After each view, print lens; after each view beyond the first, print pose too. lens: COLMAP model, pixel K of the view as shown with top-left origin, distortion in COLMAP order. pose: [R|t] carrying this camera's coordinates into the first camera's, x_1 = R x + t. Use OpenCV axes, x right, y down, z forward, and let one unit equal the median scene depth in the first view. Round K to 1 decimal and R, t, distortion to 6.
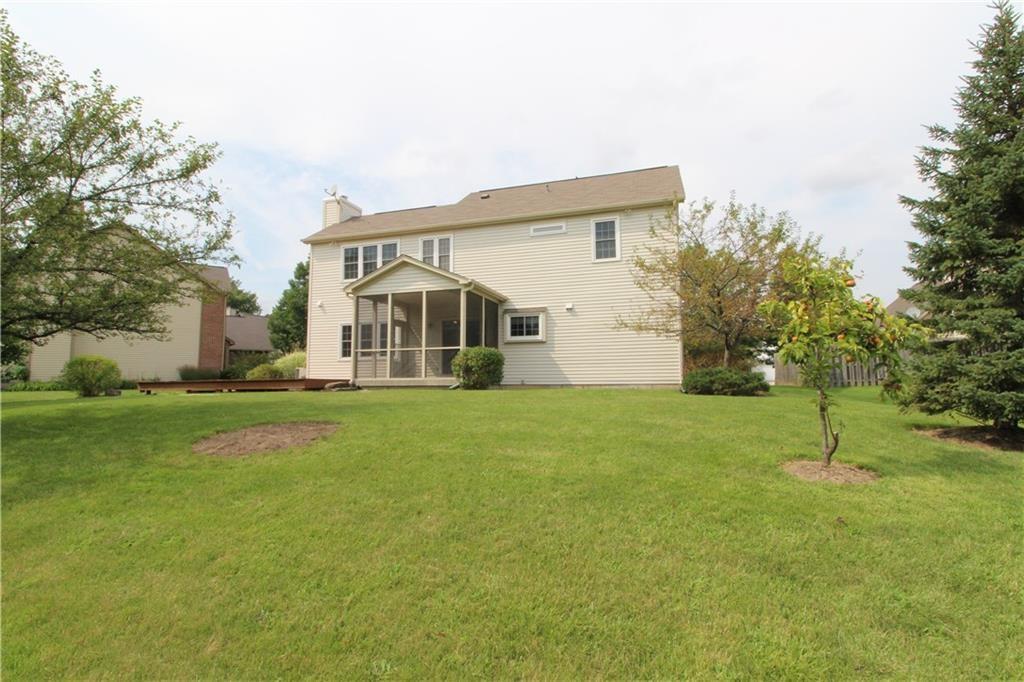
lens RADIAL K [[472.2, 0, 512.0], [0, 472.2, 341.0], [0, 0, 1]] dist [-0.016533, -0.000492]
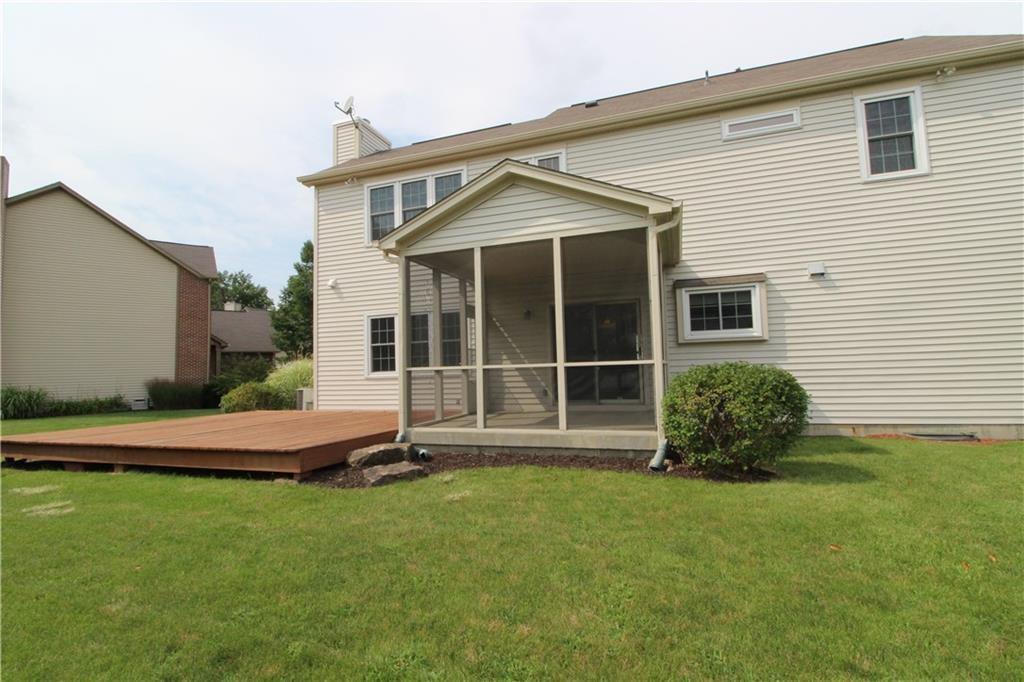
lens RADIAL K [[472.2, 0, 512.0], [0, 472.2, 341.0], [0, 0, 1]] dist [-0.016533, -0.000492]
pose [[0.999302, -0.022946, -0.029481, -0.177199], [0.023600, 0.999479, 0.022029, -0.014081], [0.028960, -0.022710, 0.999323, 0.440148]]
